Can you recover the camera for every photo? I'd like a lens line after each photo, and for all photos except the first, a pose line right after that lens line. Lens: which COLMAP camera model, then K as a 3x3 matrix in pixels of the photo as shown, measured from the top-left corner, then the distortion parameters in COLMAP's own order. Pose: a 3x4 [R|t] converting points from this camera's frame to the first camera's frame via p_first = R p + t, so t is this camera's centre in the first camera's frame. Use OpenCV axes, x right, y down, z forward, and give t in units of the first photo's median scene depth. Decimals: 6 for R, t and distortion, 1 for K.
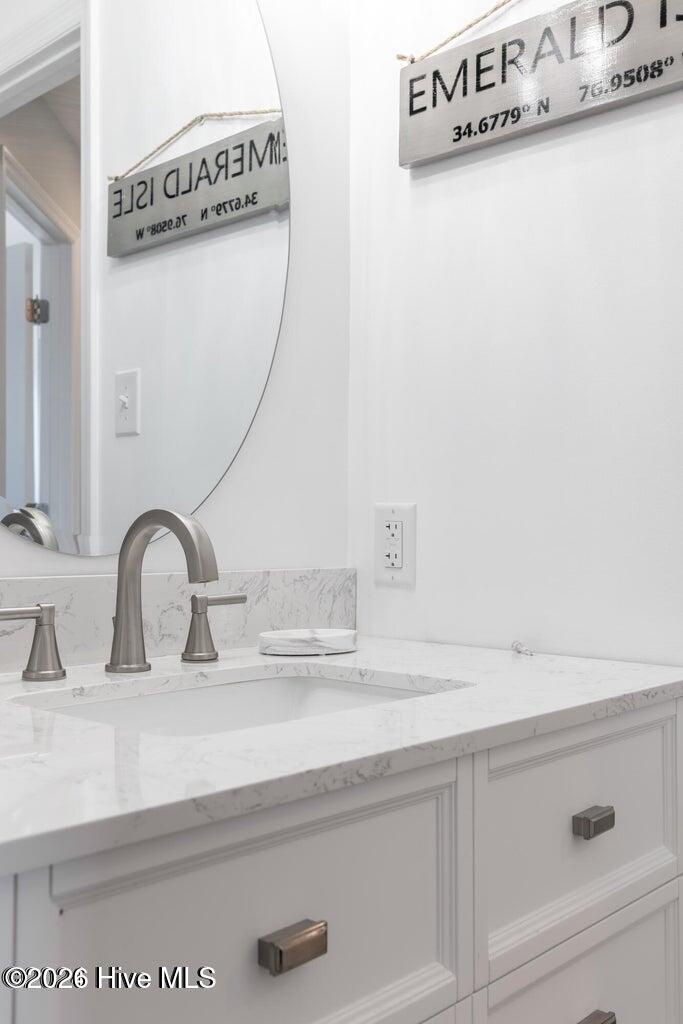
lens RADIAL K [[1026.4, 0, 342.4], [0, 1026.4, 514.0], [0, 0, 1]] dist [-0.004013, 0.000000]
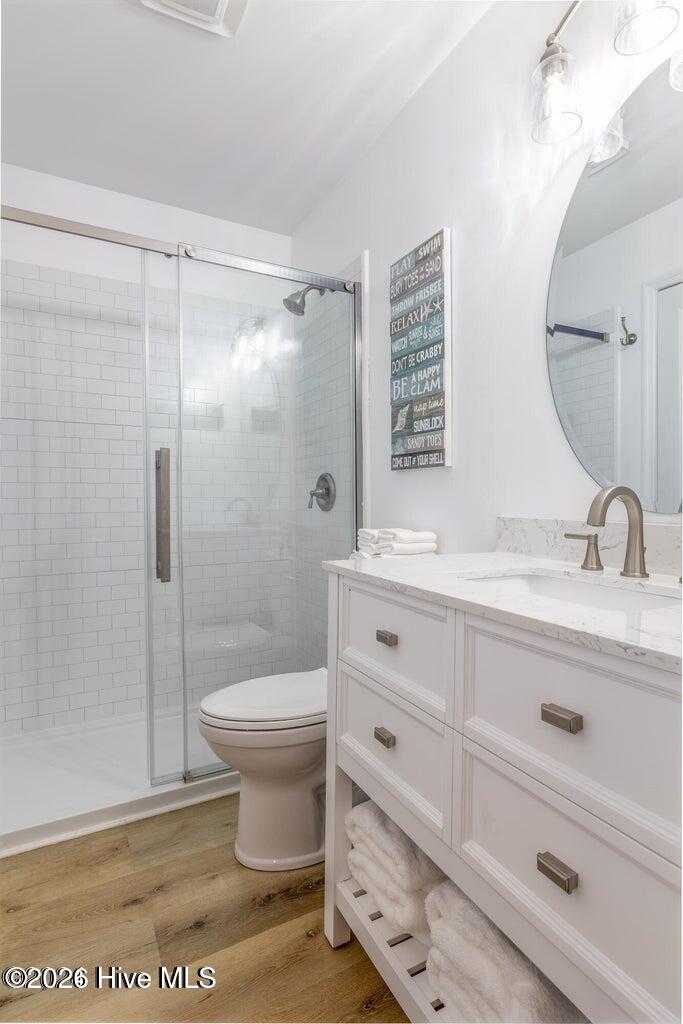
lens RADIAL K [[517.9, 0, 343.0], [0, 517.9, 508.3], [0, 0, 1]] dist [-0.000199, -0.000014]
pose [[-0.329230, 0.013987, -0.944146, 0.899197], [0.004527, 0.999902, 0.013234, 0.019048], [0.944239, 0.000083, -0.329261, 0.885623]]
